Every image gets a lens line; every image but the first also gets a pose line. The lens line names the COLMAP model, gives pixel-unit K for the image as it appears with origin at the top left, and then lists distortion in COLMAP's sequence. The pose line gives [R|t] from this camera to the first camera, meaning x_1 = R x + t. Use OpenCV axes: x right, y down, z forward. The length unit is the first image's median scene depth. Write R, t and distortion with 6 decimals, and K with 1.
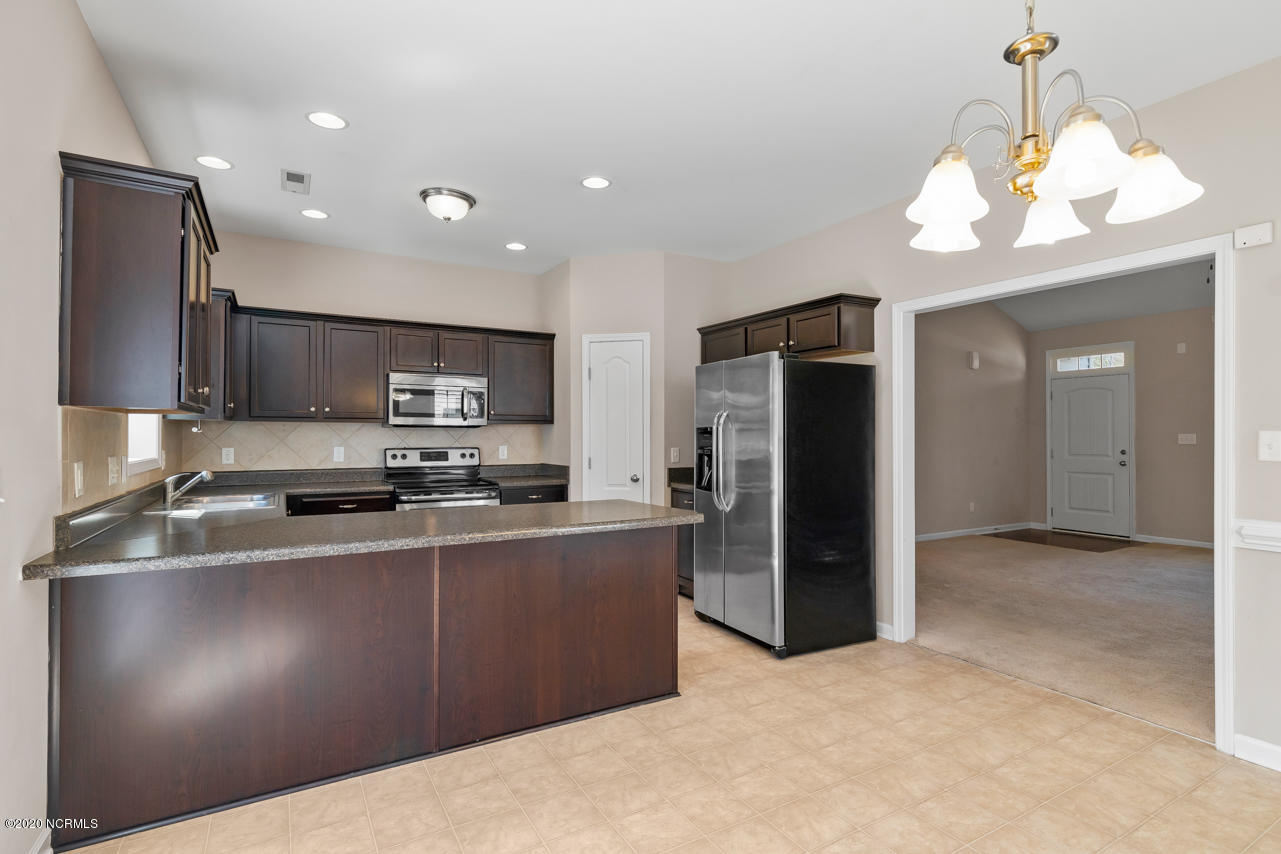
lens RADIAL K [[629.2, 0, 655.8], [0, 629.2, 432.3], [0, 0, 1]] dist [-0.000570, 0.000601]
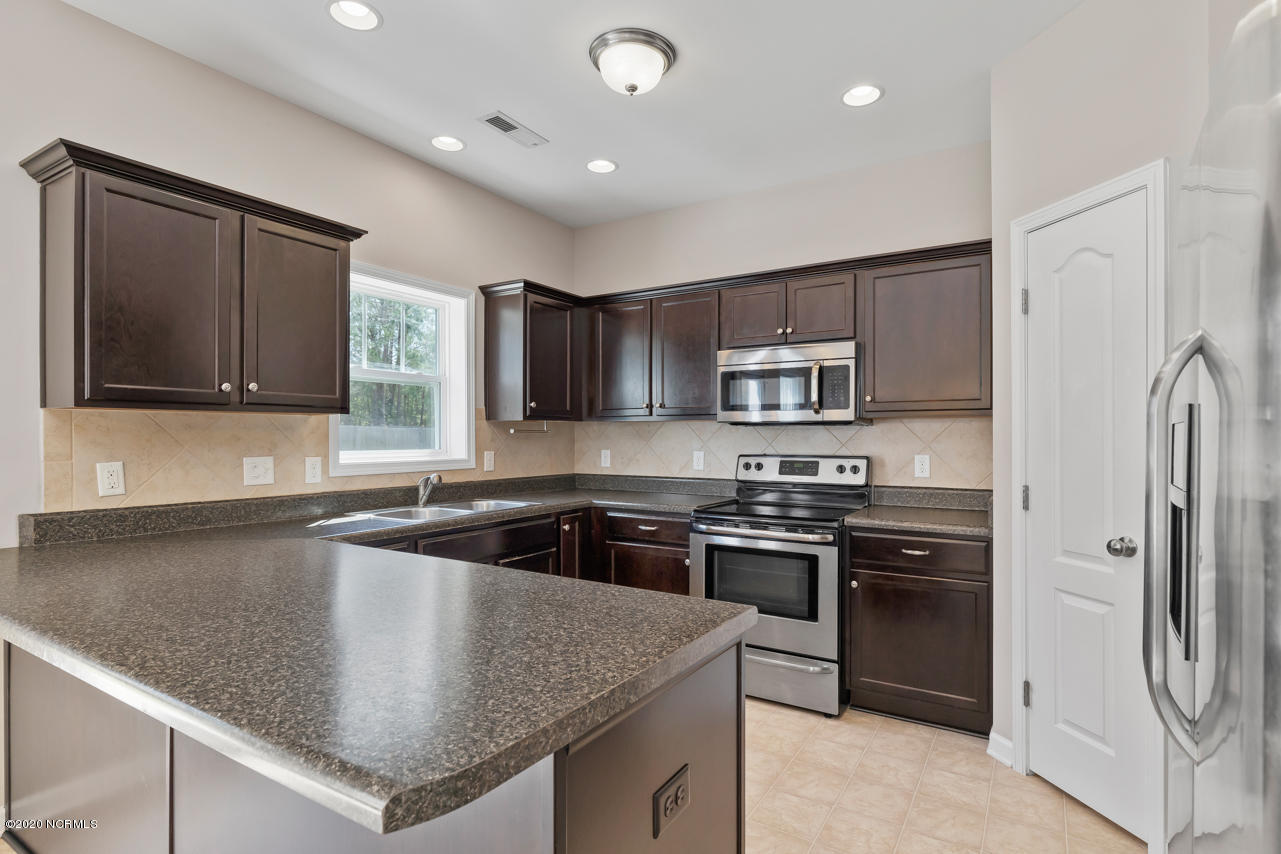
lens RADIAL K [[629.2, 0, 659.2], [0, 629.2, 438.8], [0, 0, 1]] dist [-0.000570, 0.000601]
pose [[0.465728, 0.003289, -0.884922, 0.183345], [0.003433, 0.999979, 0.005523, 0.002687], [0.884921, -0.005610, 0.465707, 0.574788]]
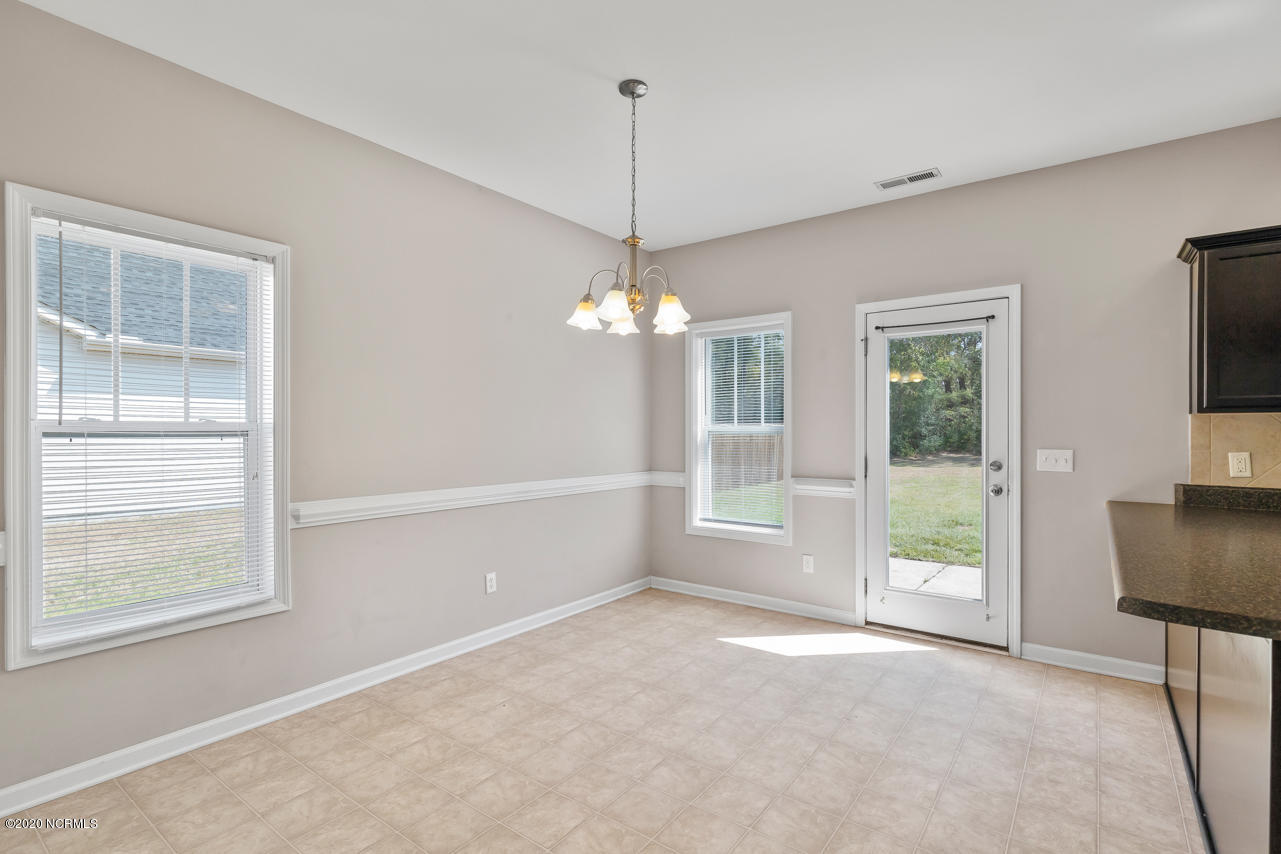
lens RADIAL K [[602.2, 0, 653.3], [0, 602.2, 431.6], [0, 0, 1]] dist [0.002765, -0.000851]
pose [[-0.924038, -0.001771, -0.382296, 0.344644], [-0.000855, 0.999996, -0.002565, 0.002640], [0.382300, -0.002043, -0.924036, 0.757025]]
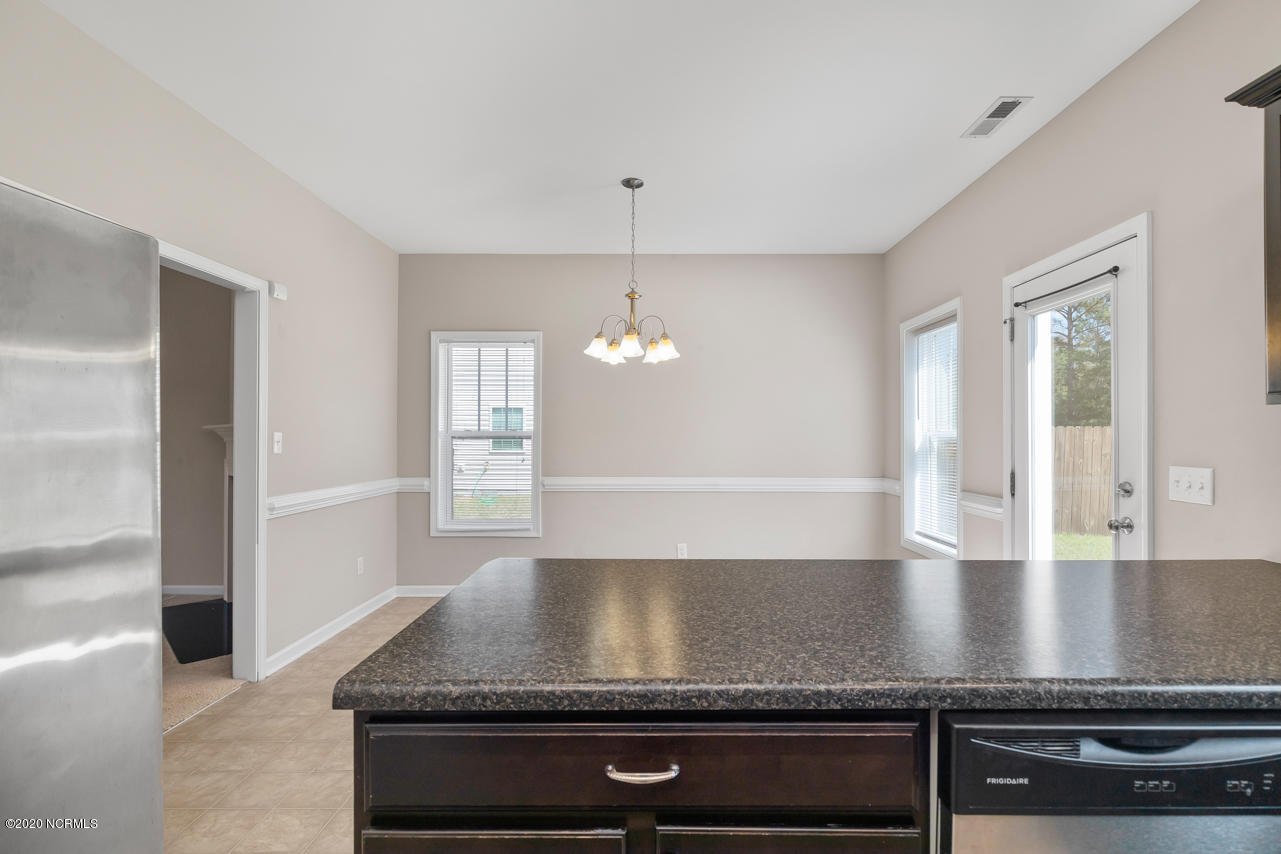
lens RADIAL K [[602.2, 0, 663.4], [0, 602.2, 430.1], [0, 0, 1]] dist [0.002765, -0.000851]
pose [[-0.855898, 0.000975, 0.517144, -0.227141], [-0.005602, 0.999922, -0.011156, 0.001525], [-0.517114, -0.012445, -0.855826, 0.849928]]
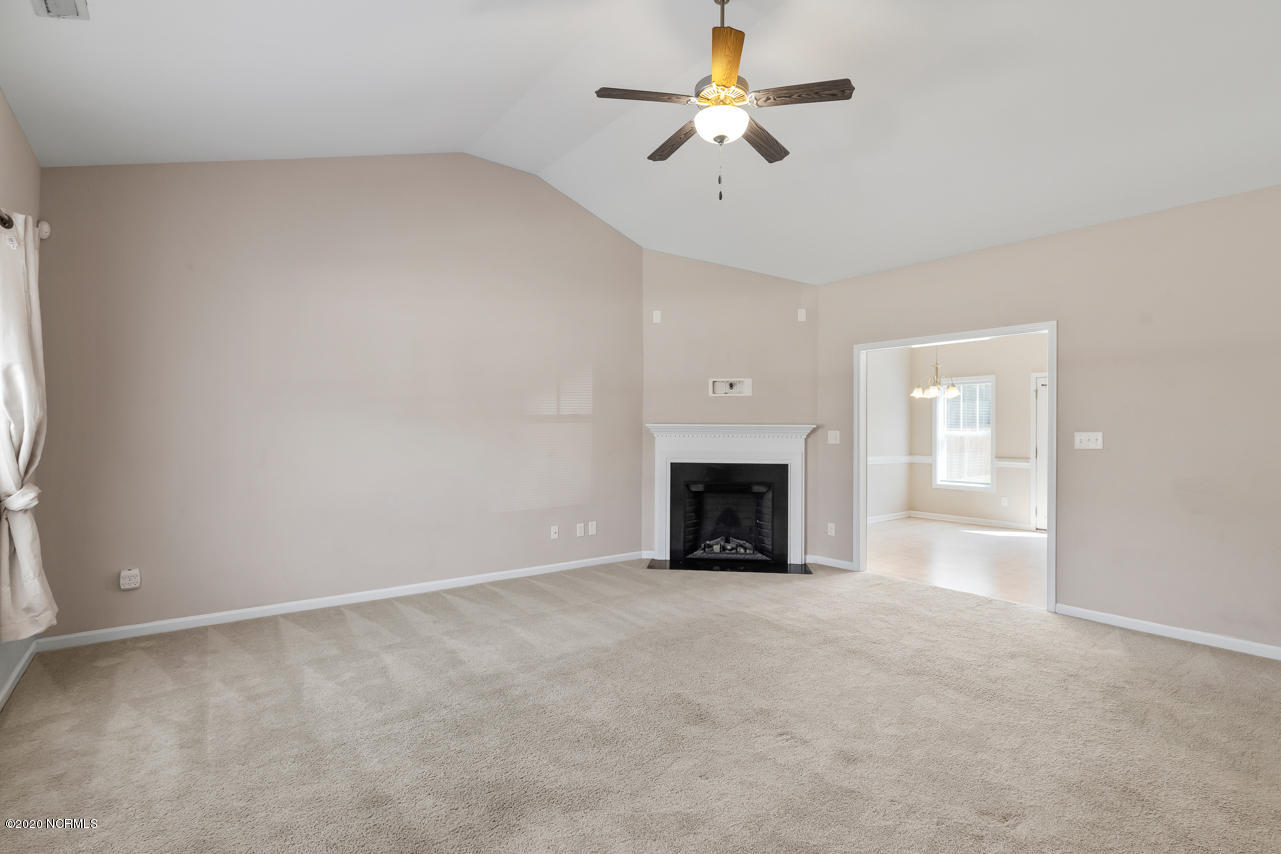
lens RADIAL K [[602.2, 0, 650.8], [0, 602.2, 426.6], [0, 0, 1]] dist [0.002765, -0.000851]
pose [[-0.990888, -0.011210, -0.134223, 1.029084], [-0.009547, 0.999869, -0.013033, 0.007883], [0.134352, -0.011633, -0.990865, 1.599135]]
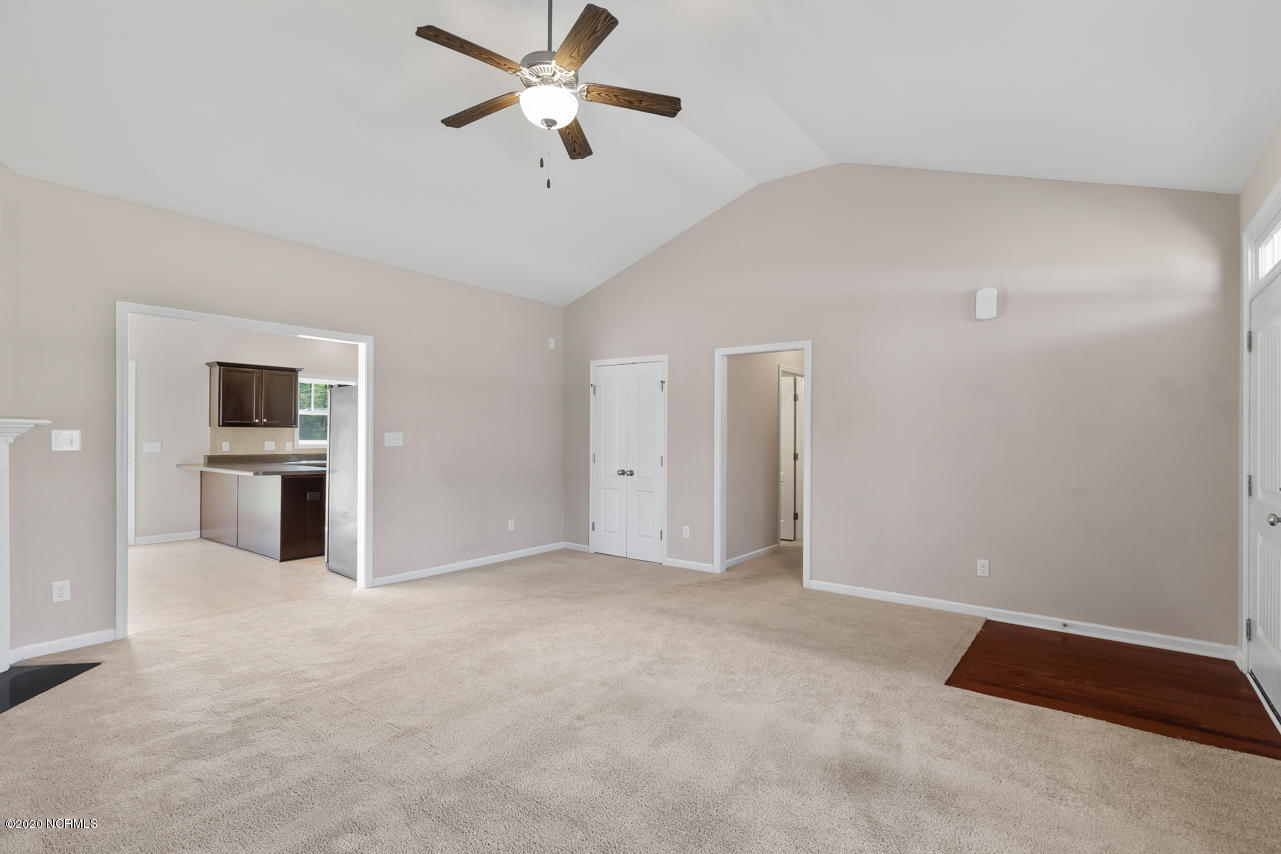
lens RADIAL K [[602.2, 0, 656.6], [0, 602.2, 439.7], [0, 0, 1]] dist [0.002765, -0.000851]
pose [[0.383148, 0.006684, -0.923663, 1.444292], [-0.001104, 0.999976, 0.006778, 0.004012], [0.923686, -0.001577, 0.383146, 0.861715]]
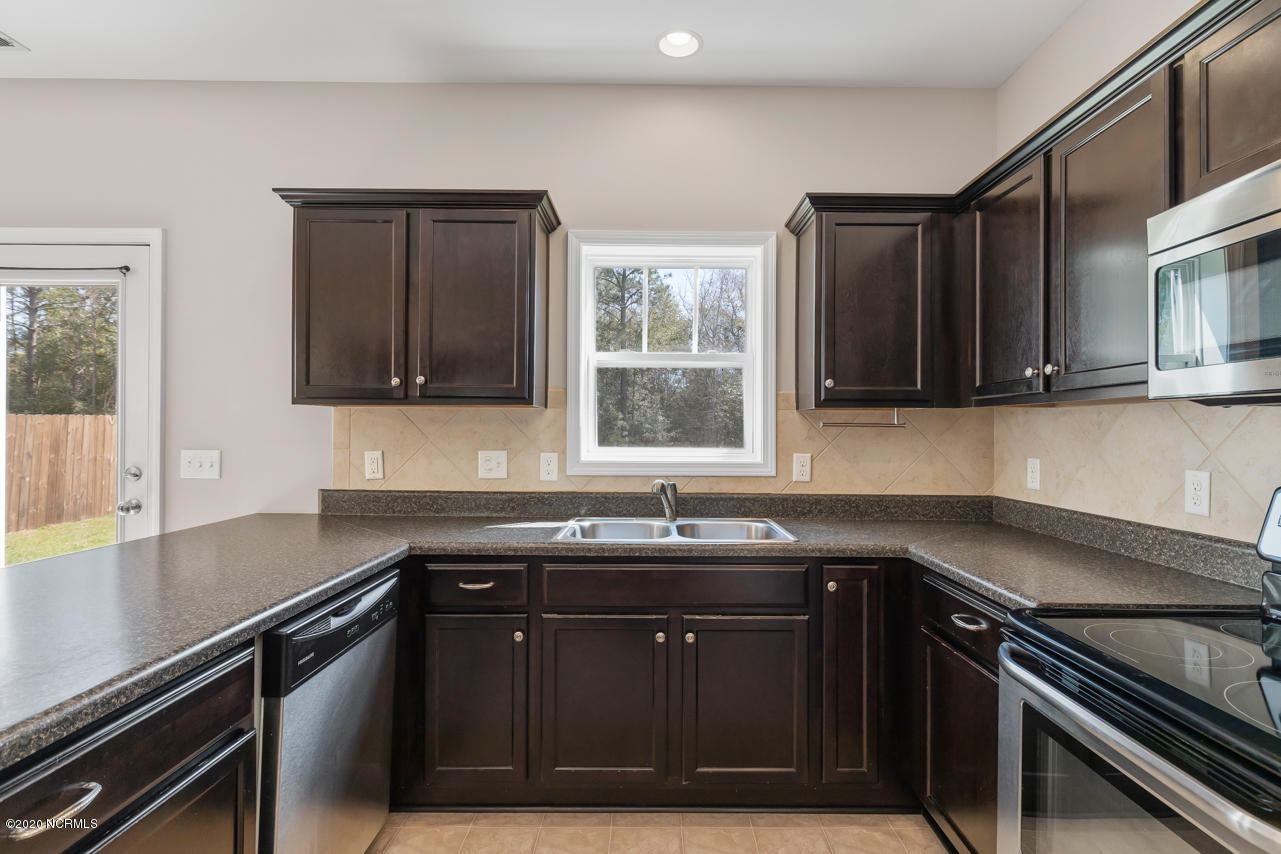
lens RADIAL K [[672.0, 0, 640.2], [0, 672.0, 419.2], [0, 0, 1]] dist [0.019282, -0.000972]
pose [[-0.527152, -0.018614, -0.849567, -0.030256], [-0.004043, 0.999804, -0.019397, 0.003795], [0.849761, -0.006790, -0.527124, 0.929225]]
